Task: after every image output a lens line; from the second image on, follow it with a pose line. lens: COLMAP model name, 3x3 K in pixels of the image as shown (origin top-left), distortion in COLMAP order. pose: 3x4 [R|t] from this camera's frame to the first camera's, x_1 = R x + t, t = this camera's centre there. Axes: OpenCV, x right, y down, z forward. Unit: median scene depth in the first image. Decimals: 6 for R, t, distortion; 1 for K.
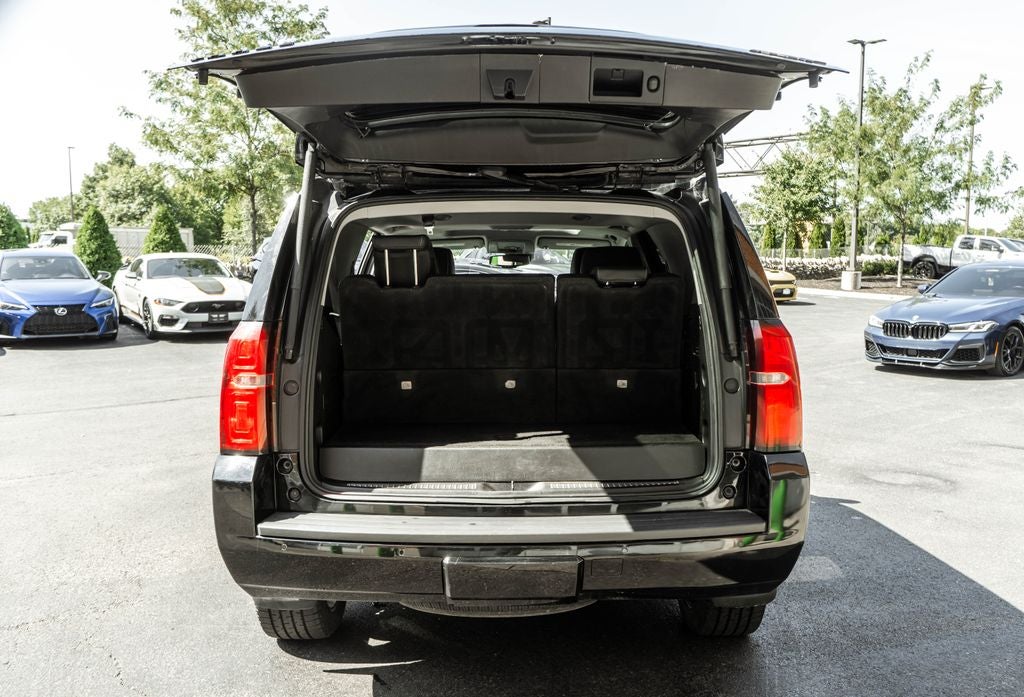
lens RADIAL K [[881.6, 0, 481.2], [0, 881.6, 378.9], [0, 0, 1]] dist [-0.008975, -0.005959]
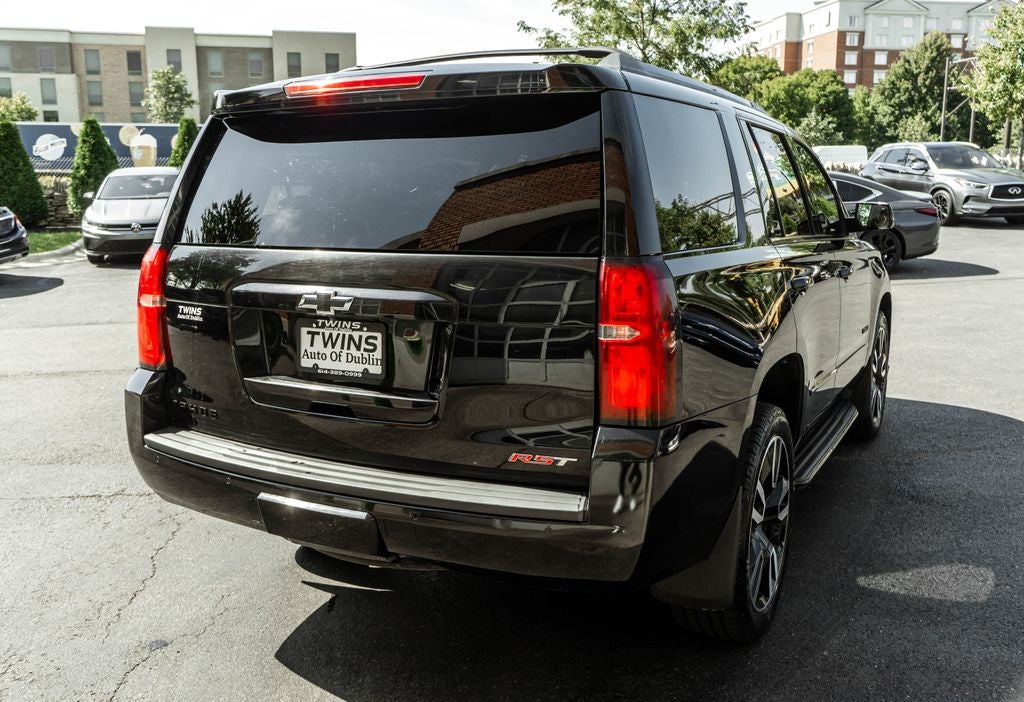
lens RADIAL K [[881.6, 0, 488.8], [0, 881.6, 371.9], [0, 0, 1]] dist [-0.008975, -0.005959]
pose [[0.883710, 0.089452, -0.459406, 0.143368], [-0.045832, 0.993388, 0.105263, -0.010125], [0.465785, -0.071966, 0.881967, 0.062377]]
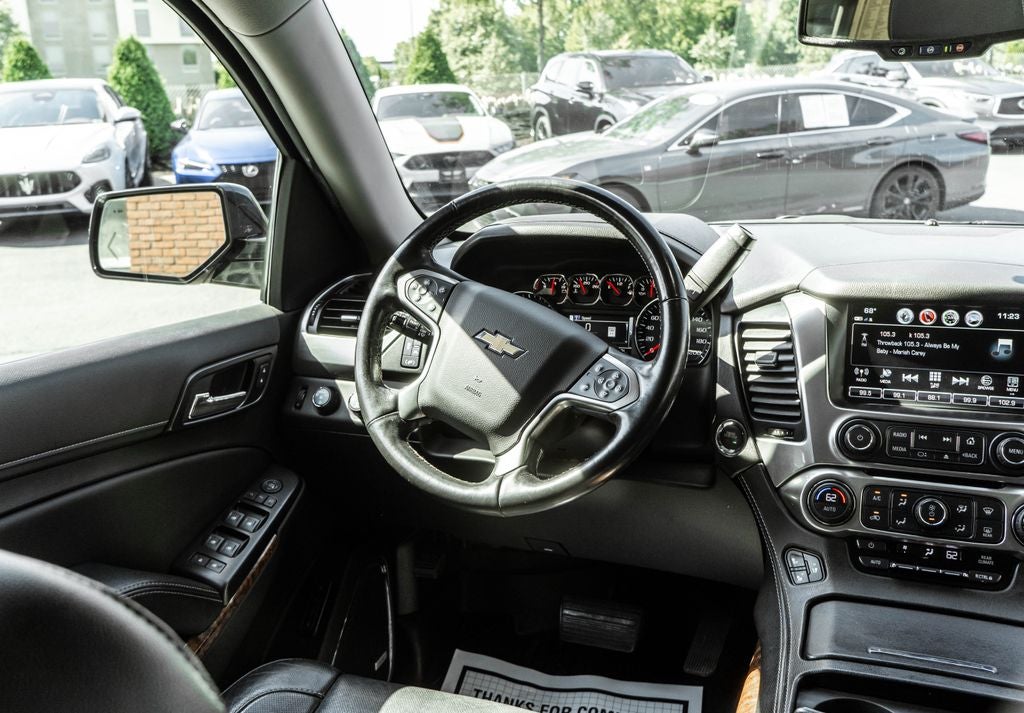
lens RADIAL K [[954.0, 0, 497.2], [0, 954.0, 339.4], [0, 0, 1]] dist [-0.017207, 0.000000]
pose [[0.936325, 0.046563, -0.348033, 0.012195], [-0.003216, 0.992264, 0.124102, -0.049911], [0.351119, -0.115081, 0.929232, 0.416458]]
